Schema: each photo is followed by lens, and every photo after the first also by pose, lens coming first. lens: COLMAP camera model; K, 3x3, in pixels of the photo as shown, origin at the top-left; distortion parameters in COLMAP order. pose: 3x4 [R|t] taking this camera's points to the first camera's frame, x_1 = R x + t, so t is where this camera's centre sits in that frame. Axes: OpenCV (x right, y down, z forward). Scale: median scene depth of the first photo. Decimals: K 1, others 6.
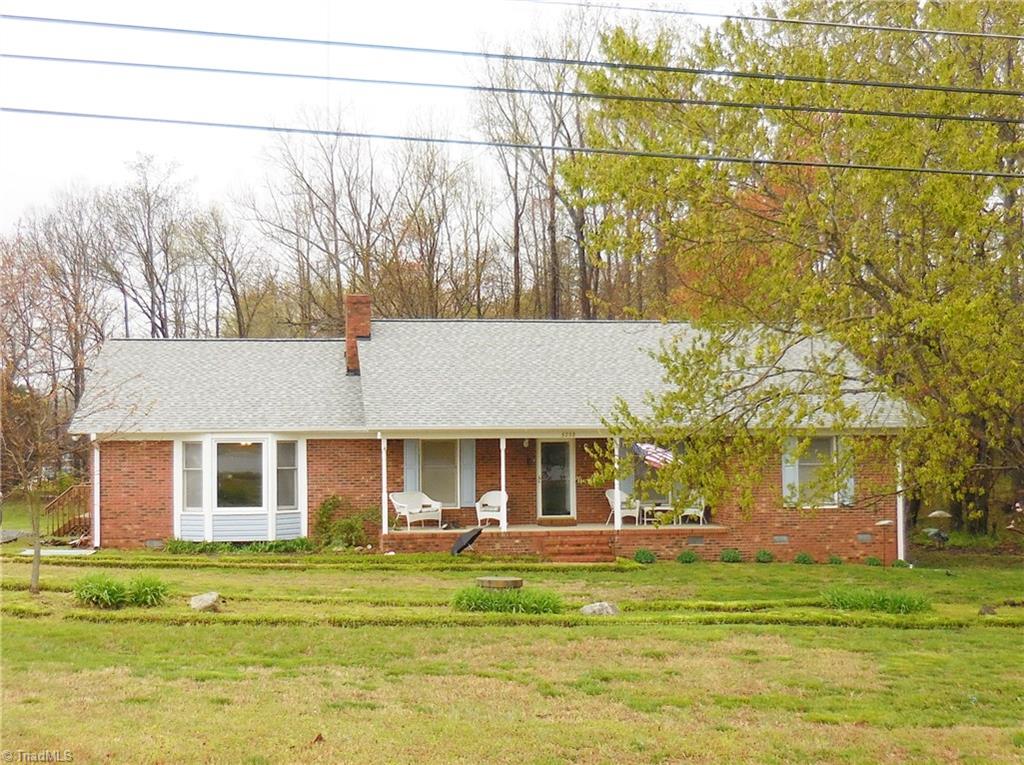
lens RADIAL K [[791.6, 0, 512.0], [0, 791.6, 382.5], [0, 0, 1]] dist [0.000623, -0.006330]
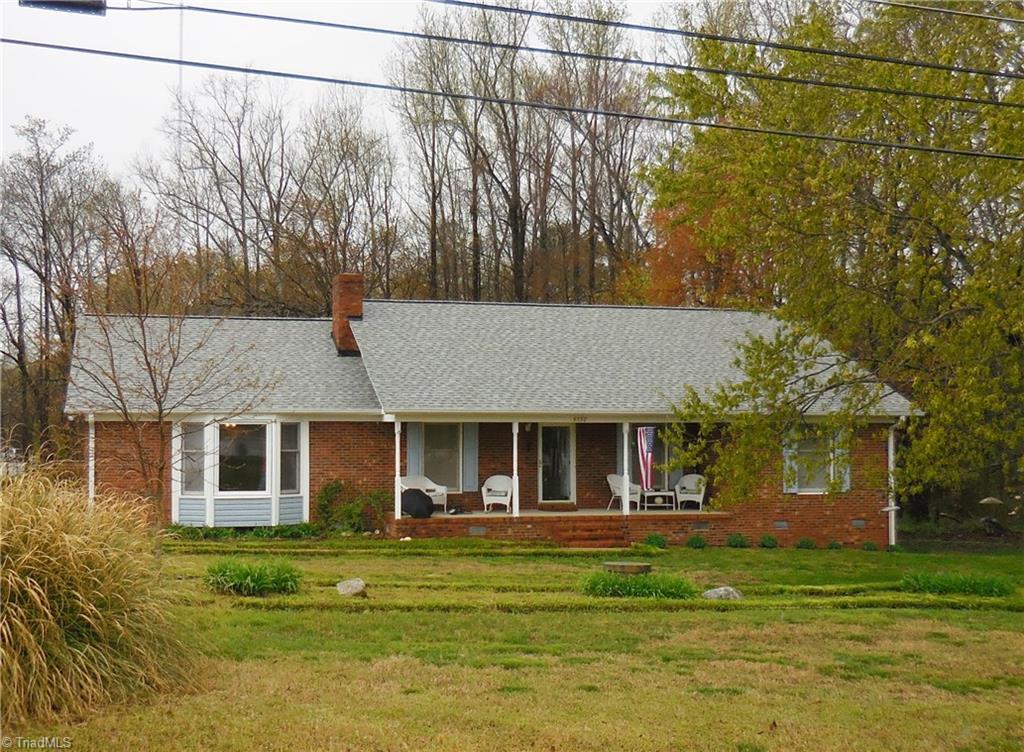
lens RADIAL K [[802.3, 0, 475.8], [0, 802.3, 373.0], [0, 0, 1]] dist [0.004727, -0.002430]
pose [[0.997609, 0.013482, 0.067780, -0.126872], [-0.014068, 0.999868, 0.008179, 0.001362], [-0.067660, -0.009113, 0.997667, 0.004588]]
